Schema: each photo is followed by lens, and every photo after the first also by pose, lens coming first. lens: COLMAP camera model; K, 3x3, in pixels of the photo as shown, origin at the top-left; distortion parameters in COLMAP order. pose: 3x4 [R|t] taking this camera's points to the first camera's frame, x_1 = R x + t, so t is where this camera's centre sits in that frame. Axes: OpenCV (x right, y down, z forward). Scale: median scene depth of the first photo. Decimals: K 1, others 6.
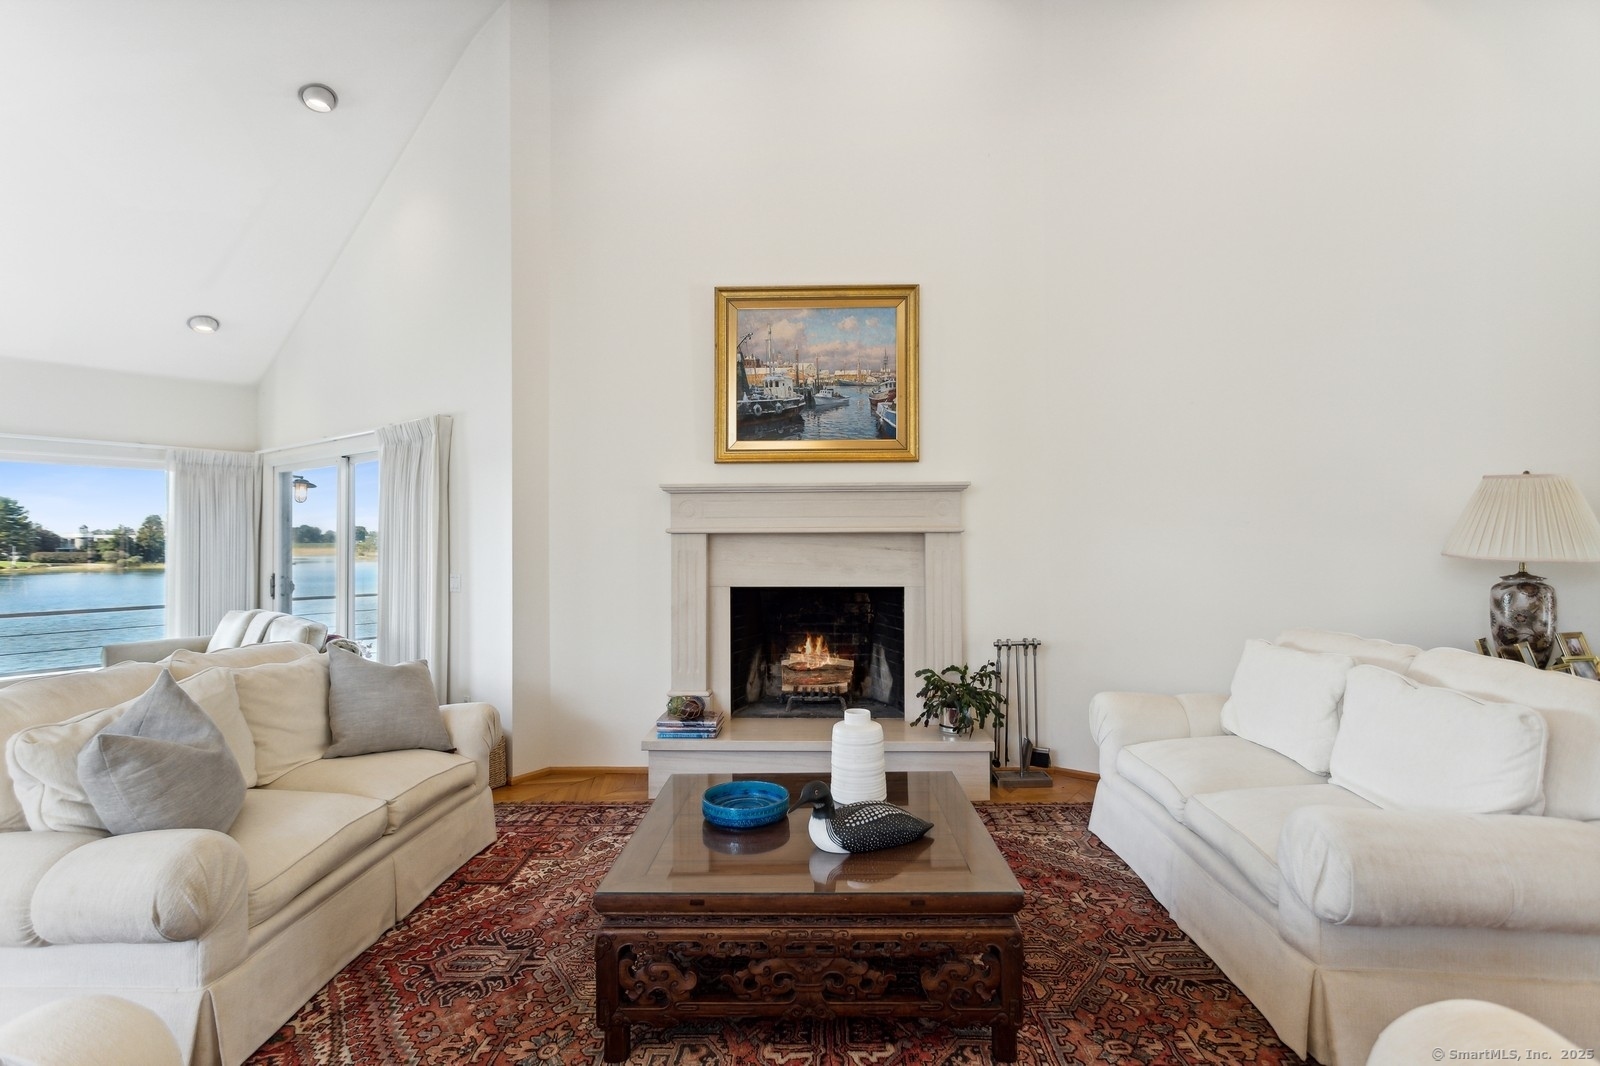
lens RADIAL K [[778.0, 0, 805.8], [0, 778.0, 529.1], [0, 0, 1]] dist [0.003838, 0.000386]
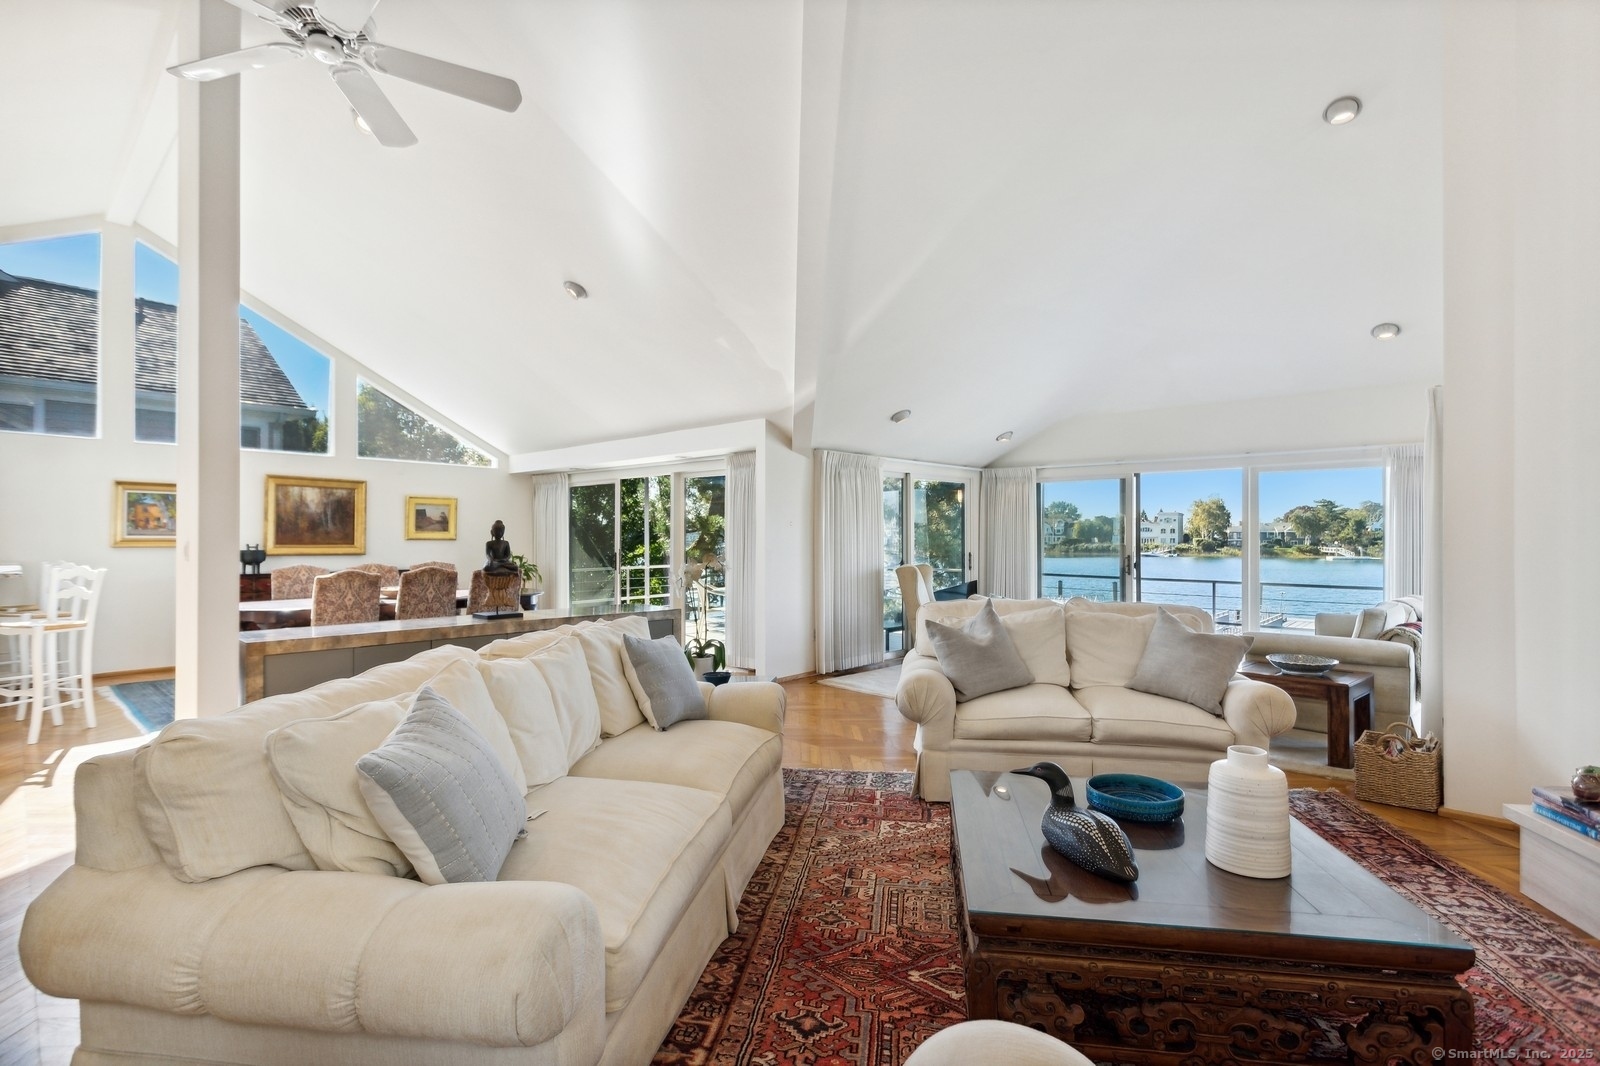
lens RADIAL K [[778.0, 0, 807.8], [0, 778.0, 531.3], [0, 0, 1]] dist [0.003838, 0.000386]
pose [[-0.135544, 0.004136, -0.990763, 0.633931], [0.014977, 0.999886, 0.002125, 0.006364], [0.990658, -0.014550, -0.135591, 0.492369]]
